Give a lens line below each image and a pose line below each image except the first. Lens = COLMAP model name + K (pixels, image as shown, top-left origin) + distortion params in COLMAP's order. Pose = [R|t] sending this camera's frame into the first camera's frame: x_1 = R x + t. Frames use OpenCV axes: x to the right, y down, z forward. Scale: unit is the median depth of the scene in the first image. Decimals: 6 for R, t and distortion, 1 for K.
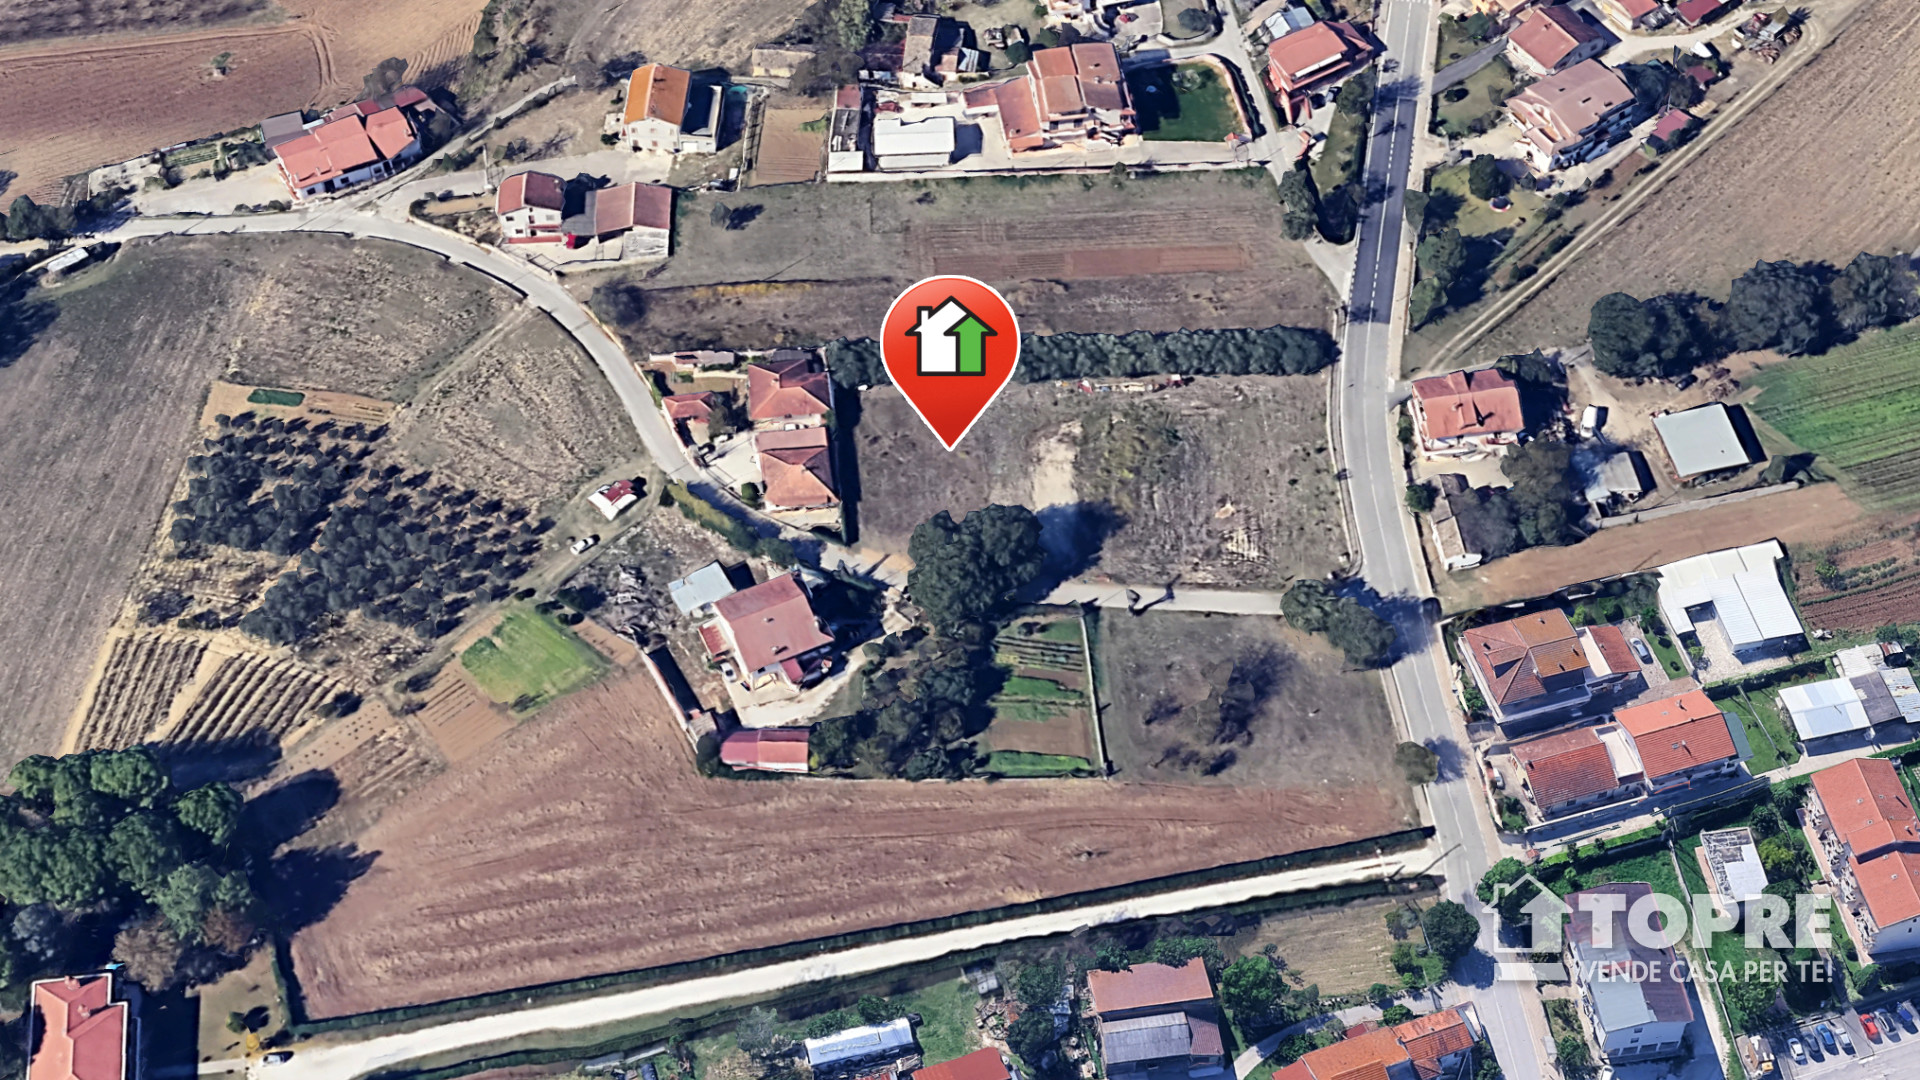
lens RADIAL K [[3155.7, 0, 960.0], [0, 3155.7, 540.0], [0, 0, 1]] dist [-0.000346, 0.029345]
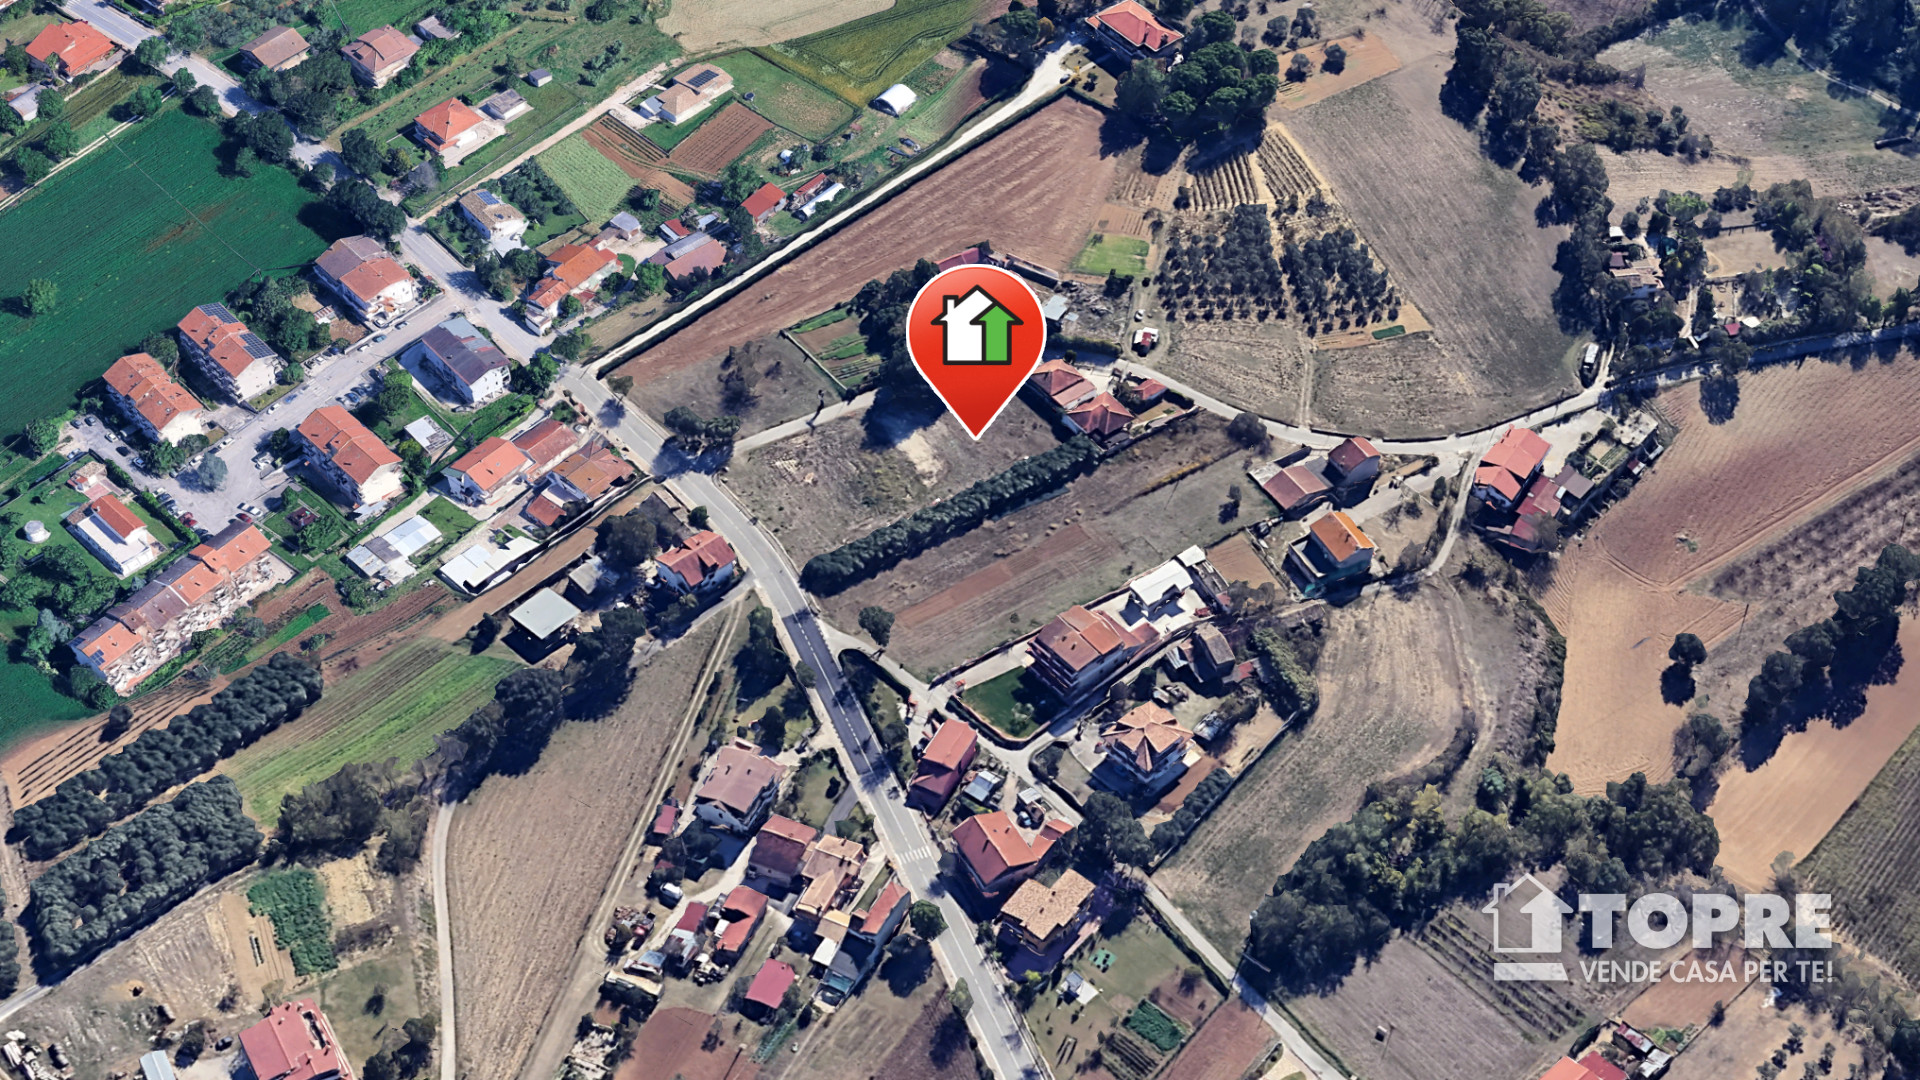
lens RADIAL K [[3272.8, 0, 993.4], [0, 3272.8, 539.7], [0, 0, 1]] dist [0.005397, -0.042188]
pose [[-0.852982, 0.368111, -0.370021, 0.587399], [-0.409653, -0.032862, 0.911649, -1.447217], [0.323428, 0.929201, 0.178829, 0.747363]]
